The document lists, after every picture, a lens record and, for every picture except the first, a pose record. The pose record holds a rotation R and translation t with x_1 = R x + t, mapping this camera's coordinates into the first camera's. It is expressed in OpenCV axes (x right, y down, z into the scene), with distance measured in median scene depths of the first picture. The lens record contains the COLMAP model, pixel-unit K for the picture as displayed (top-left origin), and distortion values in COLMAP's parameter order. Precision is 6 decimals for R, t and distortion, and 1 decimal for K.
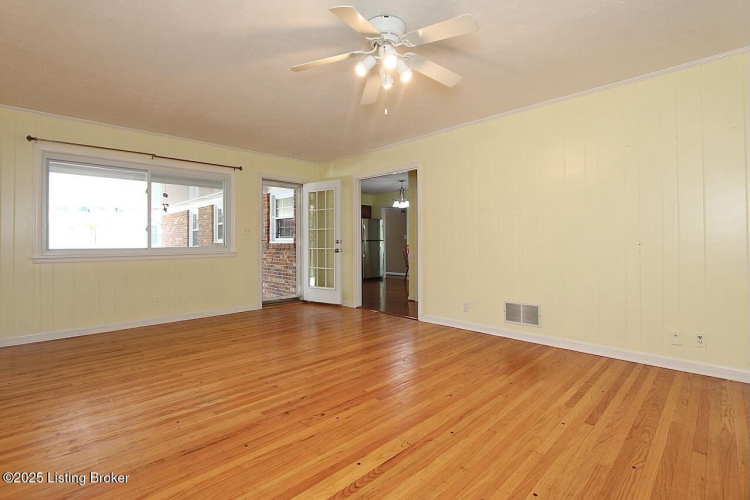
lens RADIAL K [[355.4, 0, 369.5], [0, 355.4, 241.0], [0, 0, 1]] dist [-0.013668, 0.000539]
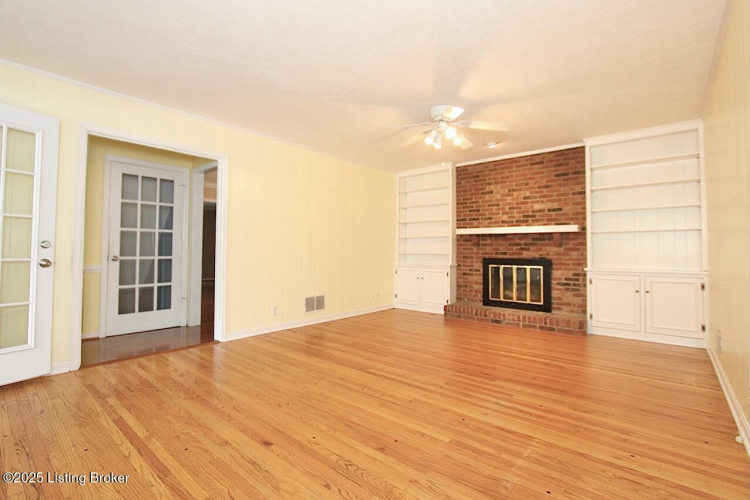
lens RADIAL K [[341.0, 0, 388.9], [0, 341.0, 250.4], [0, 0, 1]] dist [-0.000150, 0.000153]
pose [[-0.106789, 0.003816, 0.994274, -1.320213], [-0.008568, 0.999952, -0.004758, 0.018680], [-0.994245, -0.009027, -0.106751, 1.340073]]
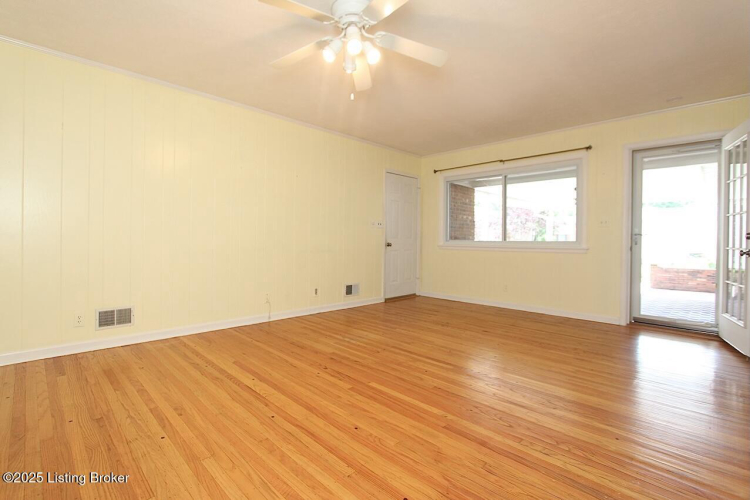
lens RADIAL K [[360.2, 0, 370.2], [0, 360.2, 243.4], [0, 0, 1]] dist [-0.013166, 0.000043]
pose [[-0.019001, 0.017316, -0.999670, 1.000448], [-0.008043, 0.999815, 0.017471, 0.018011], [0.999787, 0.008372, -0.018858, 1.036046]]
